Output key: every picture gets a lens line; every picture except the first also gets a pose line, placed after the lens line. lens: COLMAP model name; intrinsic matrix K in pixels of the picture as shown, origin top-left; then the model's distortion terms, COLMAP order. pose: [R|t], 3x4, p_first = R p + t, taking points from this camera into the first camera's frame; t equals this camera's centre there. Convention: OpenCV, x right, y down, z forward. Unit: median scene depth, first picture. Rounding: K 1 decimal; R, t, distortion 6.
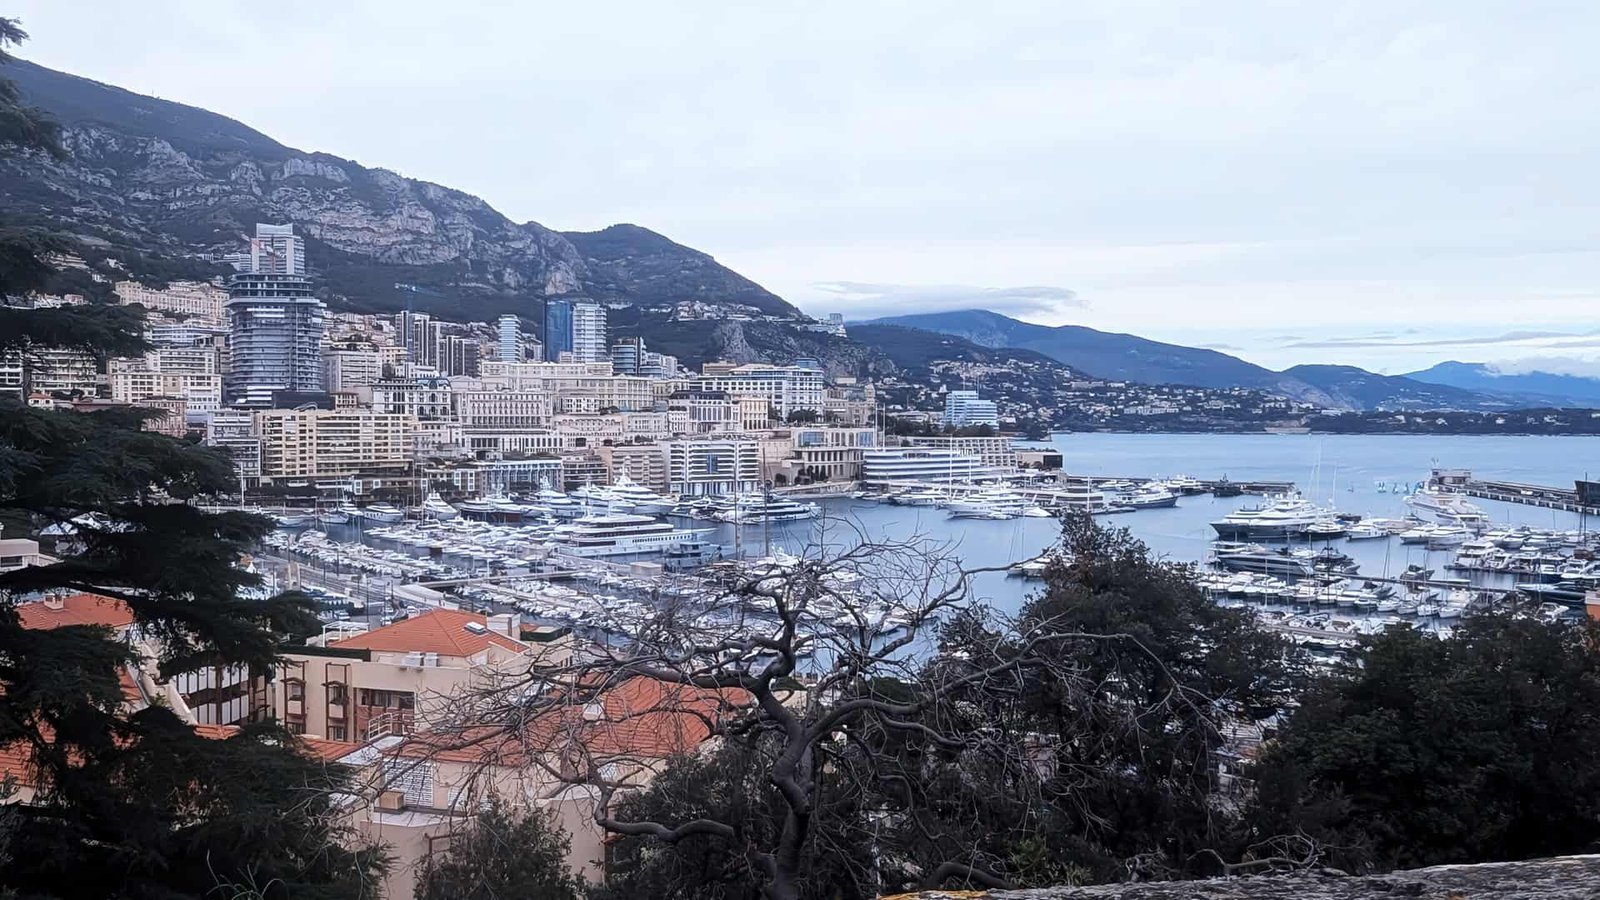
lens RADIAL K [[1894.5, 0, 800.7], [0, 1894.5, 448.4], [0, 0, 1]] dist [0.000238, 0.000000]
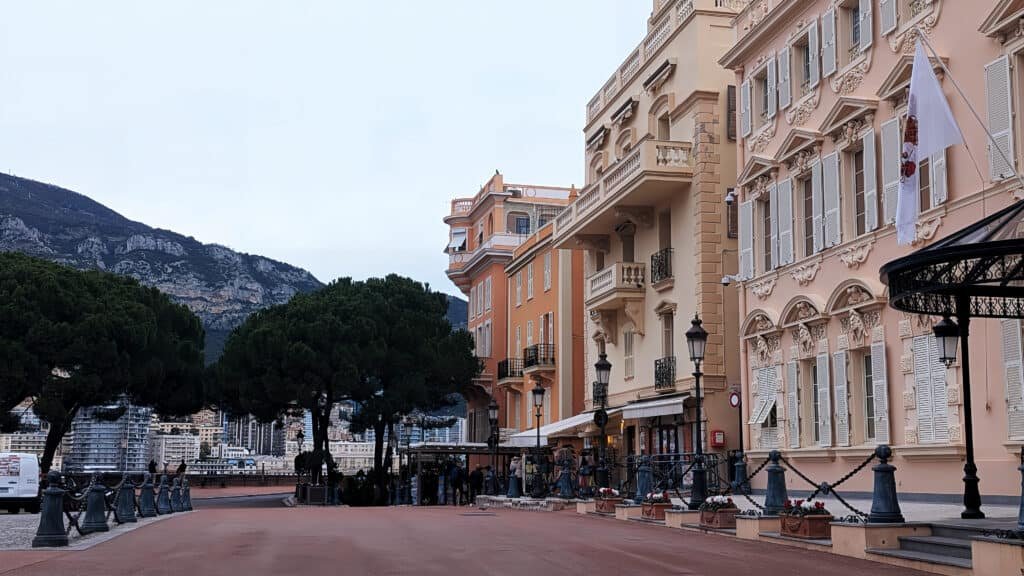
lens RADIAL K [[1212.5, 0, 511.3], [0, 1212.5, 288.0], [0, 0, 1]] dist [0.000238, 0.000000]
pose [[0.999029, 0.005478, 0.043723, -0.080314], [0.003800, 0.977834, -0.209349, 0.025387], [-0.043901, 0.209312, 0.976863, 0.307343]]
